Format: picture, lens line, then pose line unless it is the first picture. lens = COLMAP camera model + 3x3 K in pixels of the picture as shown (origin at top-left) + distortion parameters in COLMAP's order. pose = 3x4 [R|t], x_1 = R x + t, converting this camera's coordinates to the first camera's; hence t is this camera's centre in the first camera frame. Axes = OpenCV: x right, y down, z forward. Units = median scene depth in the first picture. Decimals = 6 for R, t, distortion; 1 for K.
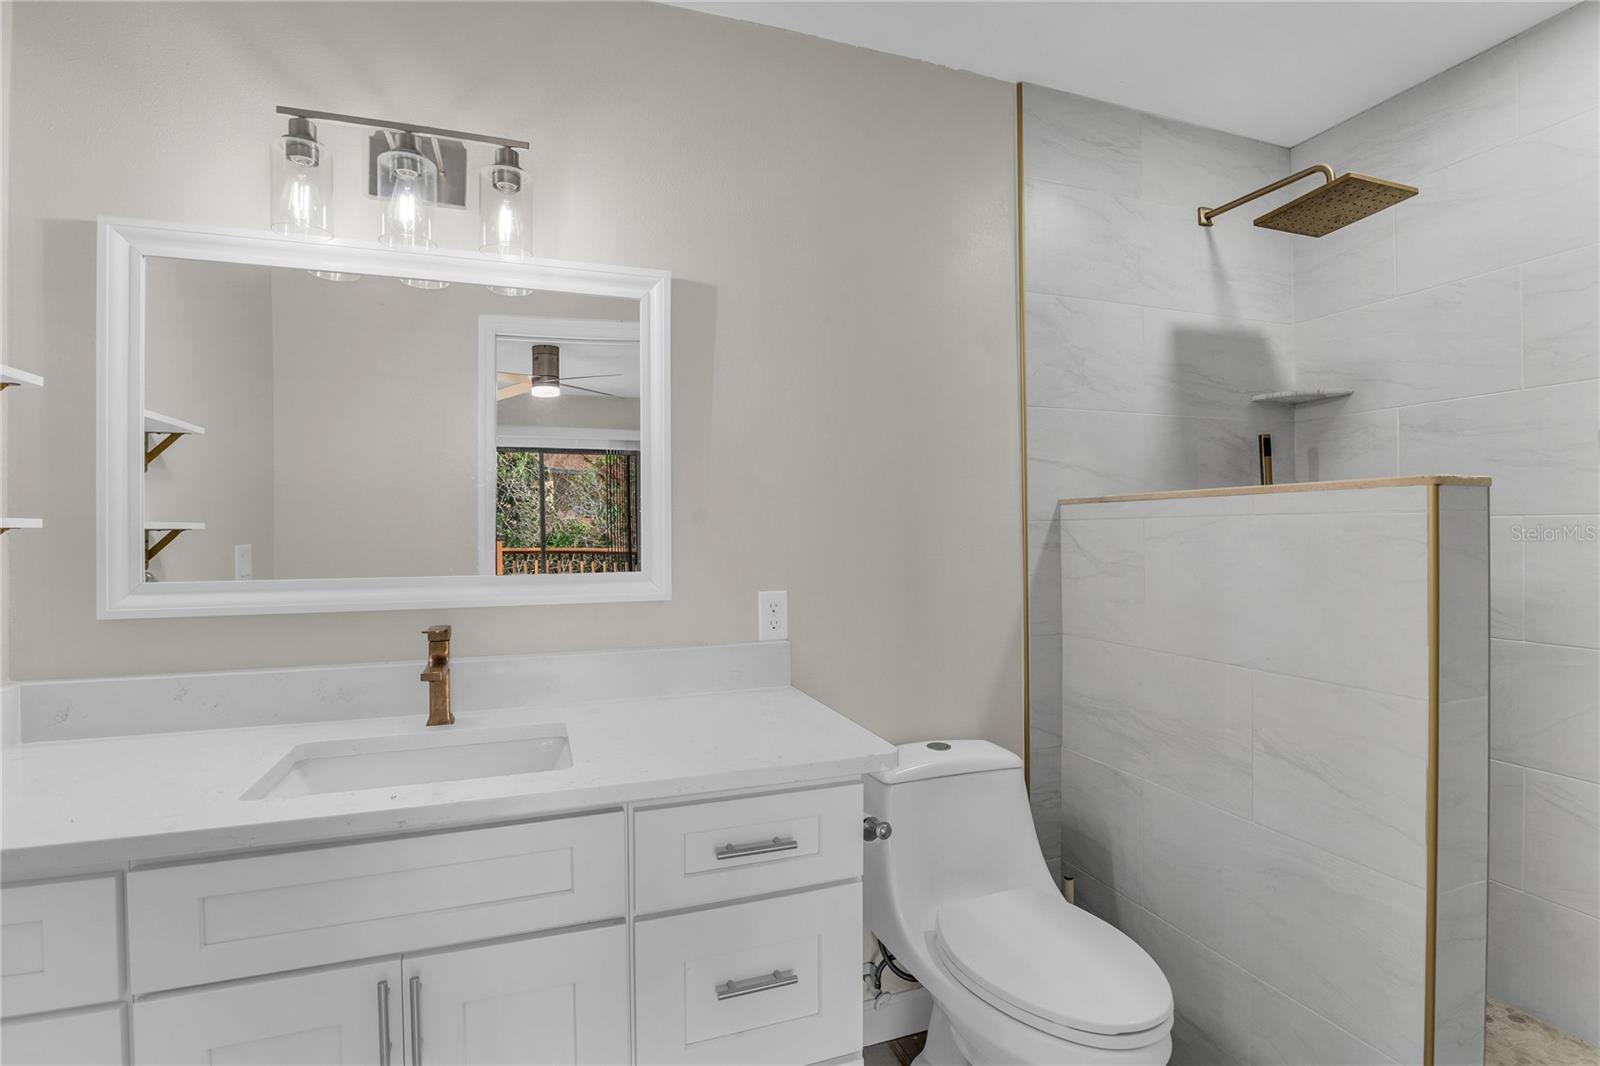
lens RADIAL K [[758.5, 0, 801.8], [0, 758.5, 536.7], [0, 0, 1]] dist [-0.017917, 0.000765]
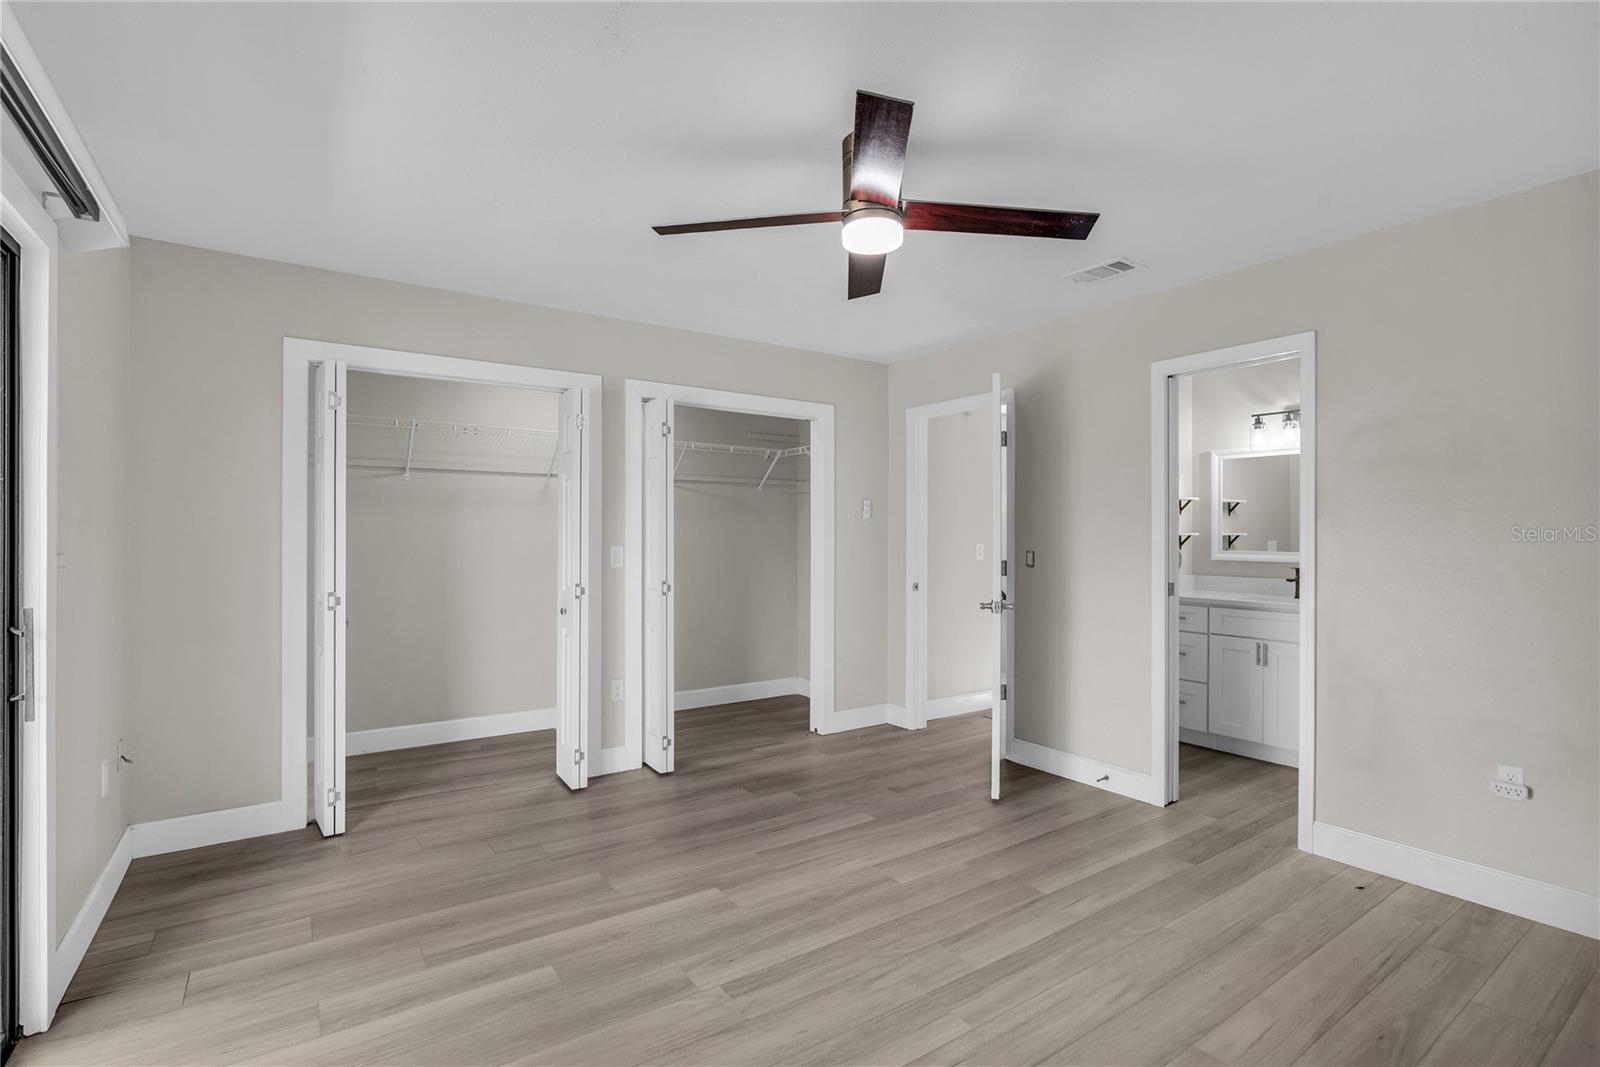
lens RADIAL K [[758.5, 0, 789.9], [0, 758.5, 526.9], [0, 0, 1]] dist [-0.017917, 0.000765]
pose [[0.252573, 0.010189, -0.967524, 2.118893], [0.010400, 0.999858, 0.013244, -0.123152], [0.967522, -0.013407, 0.252431, -1.941904]]
